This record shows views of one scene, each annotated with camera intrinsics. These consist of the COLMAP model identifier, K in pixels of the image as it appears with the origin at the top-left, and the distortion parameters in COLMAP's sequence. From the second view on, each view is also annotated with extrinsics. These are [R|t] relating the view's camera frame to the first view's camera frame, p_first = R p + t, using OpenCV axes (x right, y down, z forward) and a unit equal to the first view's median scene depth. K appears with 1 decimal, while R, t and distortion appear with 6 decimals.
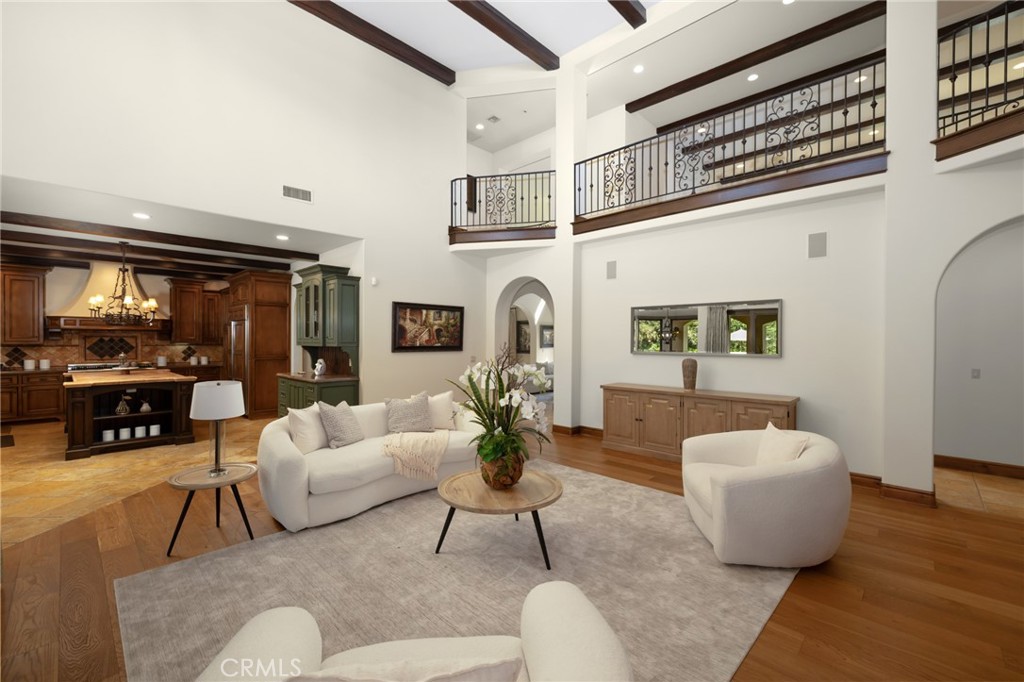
lens RADIAL K [[430.3, 0, 518.3], [0, 430.3, 340.3], [0, 0, 1]] dist [0.002235, -0.001614]
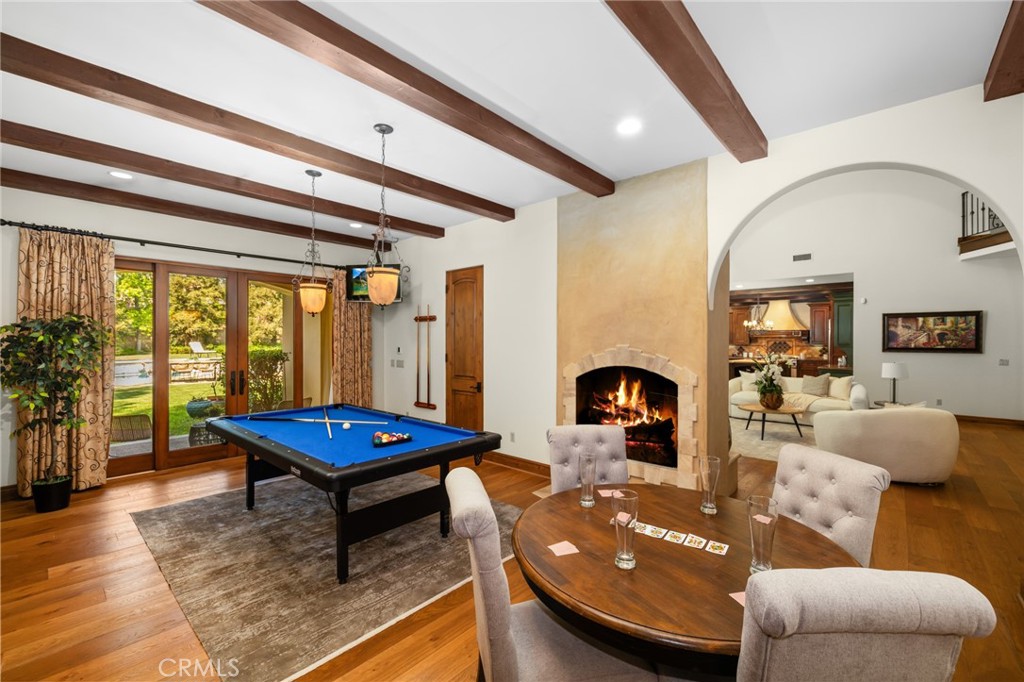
lens RADIAL K [[430.3, 0, 515.6], [0, 430.3, 340.7], [0, 0, 1]] dist [0.002235, -0.001614]
pose [[0.040220, -0.004726, -0.999180, 0.876532], [-0.006616, 0.999966, -0.004996, 0.006812], [0.999169, 0.006812, 0.040187, -0.160441]]
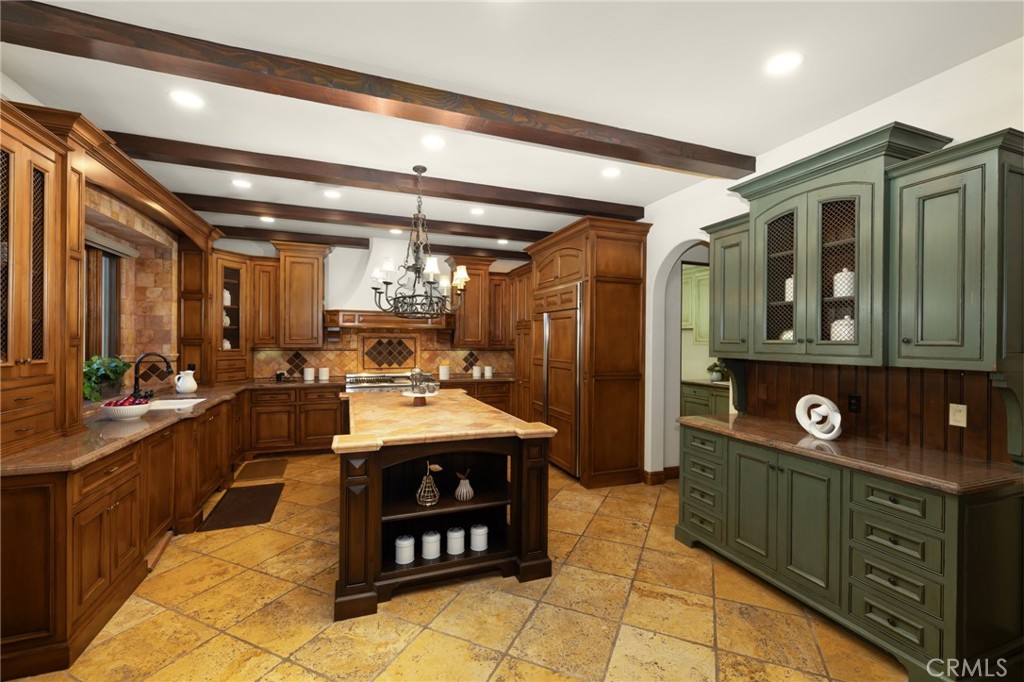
lens RADIAL K [[430.3, 0, 515.0], [0, 430.3, 341.0], [0, 0, 1]] dist [0.002235, -0.001614]
pose [[0.903595, 0.004792, -0.428361, -0.496905], [-0.007120, 0.999967, -0.003834, -0.002448], [0.428329, 0.006515, 0.903600, 0.484195]]
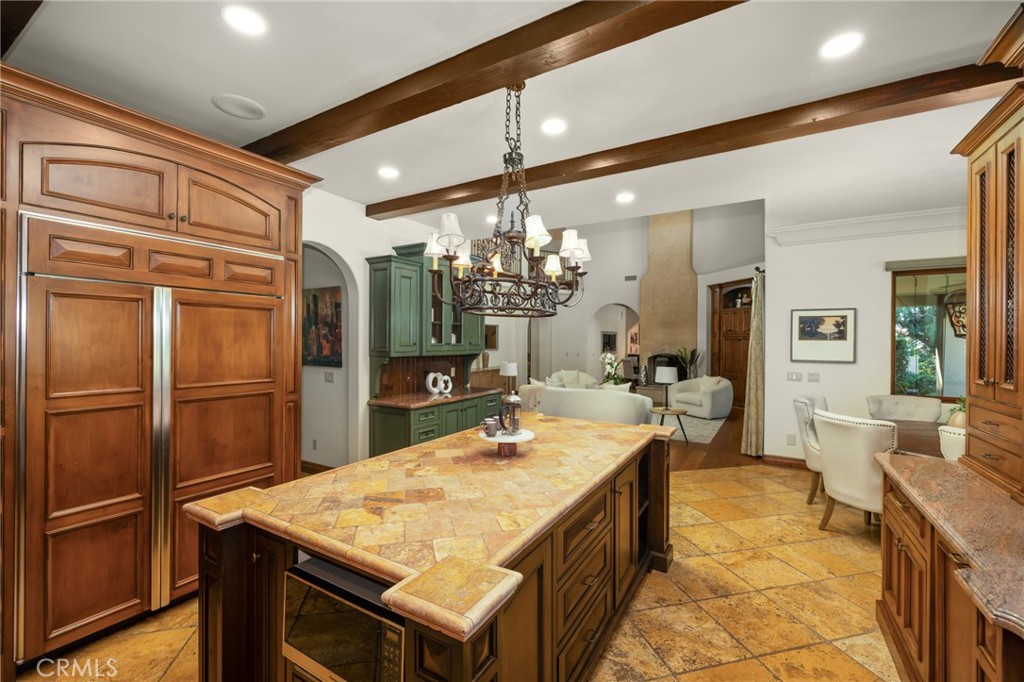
lens RADIAL K [[430.3, 0, 509.9], [0, 430.3, 339.6], [0, 0, 1]] dist [0.002235, -0.001614]
pose [[-0.214152, -0.003038, 0.976796, -1.112000], [-0.004633, 0.999987, 0.002094, -0.013565], [-0.976789, -0.004077, -0.214163, 0.948604]]
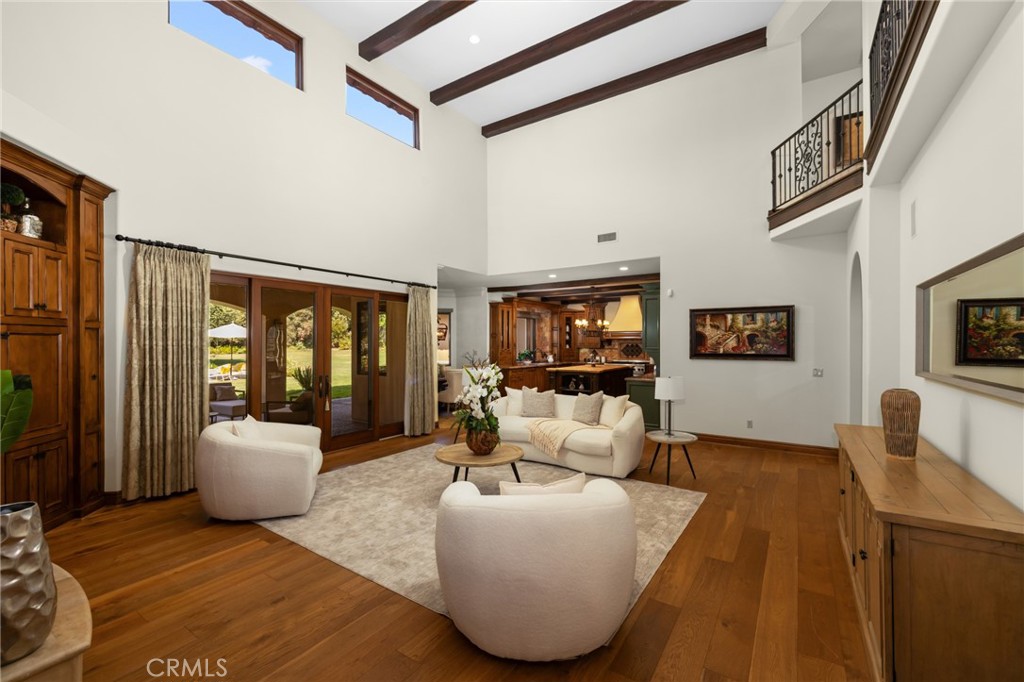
lens RADIAL K [[430.3, 0, 515.4], [0, 430.3, 342.8], [0, 0, 1]] dist [0.002235, -0.001614]
pose [[0.184217, -0.002692, -0.982882, 0.569416], [-0.001036, 0.999995, -0.002933, -0.005817], [0.982885, 0.001559, 0.184213, 0.357714]]
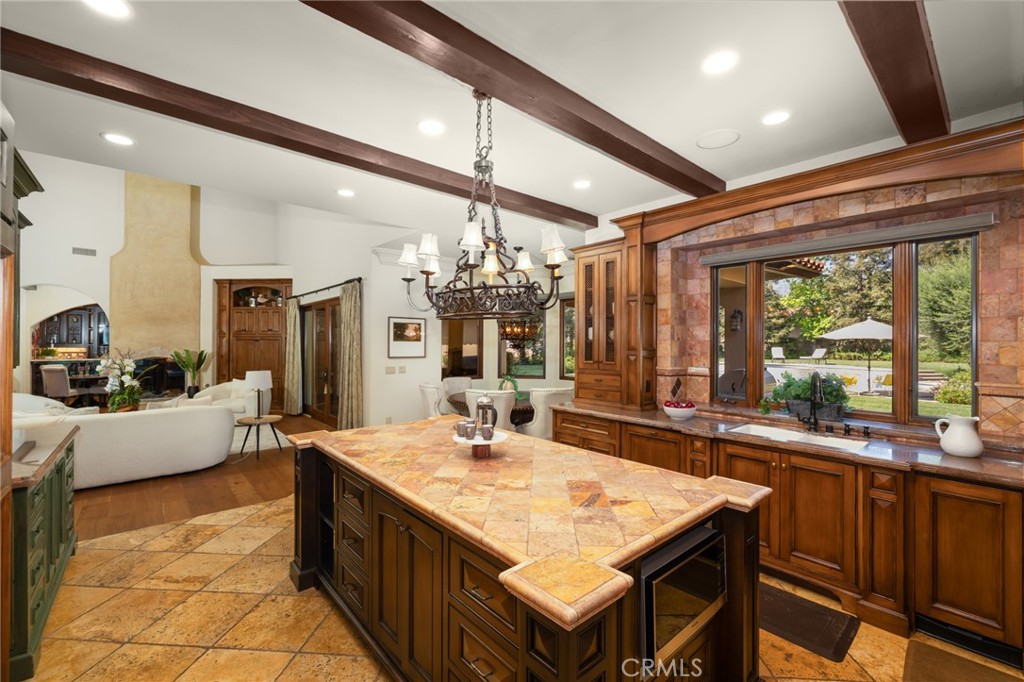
lens RADIAL K [[430.3, 0, 519.3], [0, 430.3, 339.4], [0, 0, 1]] dist [0.002235, -0.001614]
pose [[-0.996129, -0.006866, 0.087632, -0.860833], [-0.007462, 0.999951, -0.006477, -0.013262], [-0.087583, -0.007106, -0.996132, 1.196885]]
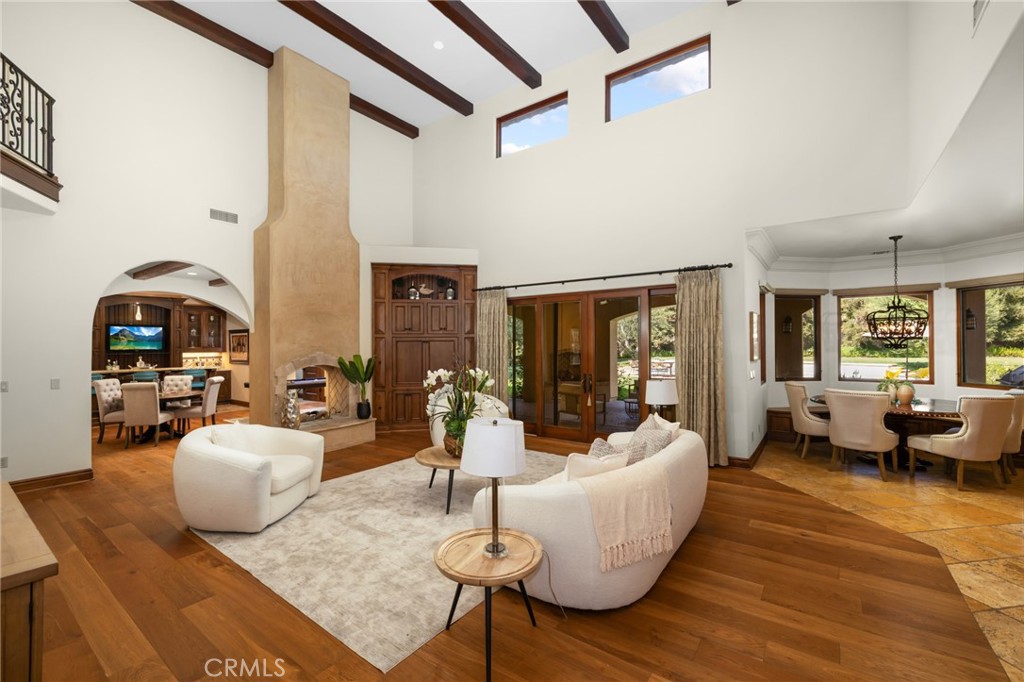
lens RADIAL K [[430.3, 0, 520.0], [0, 430.3, 341.1], [0, 0, 1]] dist [0.002235, -0.001614]
pose [[-0.990385, -0.000920, -0.138338, -0.020482], [-0.000303, 0.999990, -0.004484, -0.010101], [0.138341, -0.004399, -0.990375, 1.021102]]
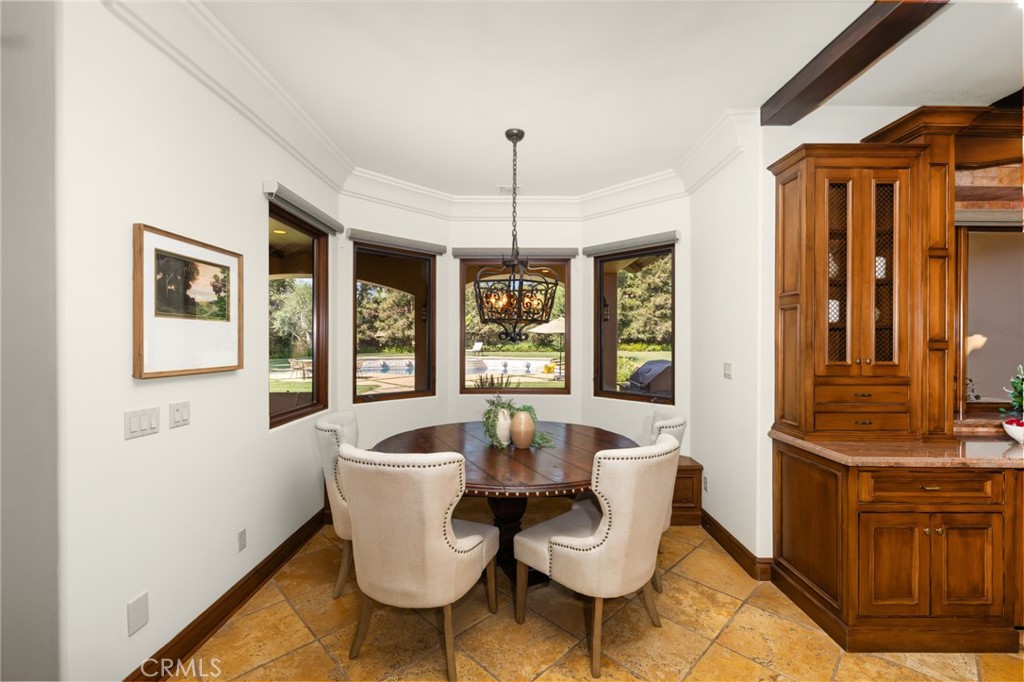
lens RADIAL K [[430.3, 0, 518.2], [0, 430.3, 339.2], [0, 0, 1]] dist [0.002235, -0.001614]
pose [[-0.728022, -0.008698, -0.685498, -0.507199], [-0.009450, 0.999952, -0.002653, -0.001509], [0.685488, 0.004546, -0.728070, 0.660905]]
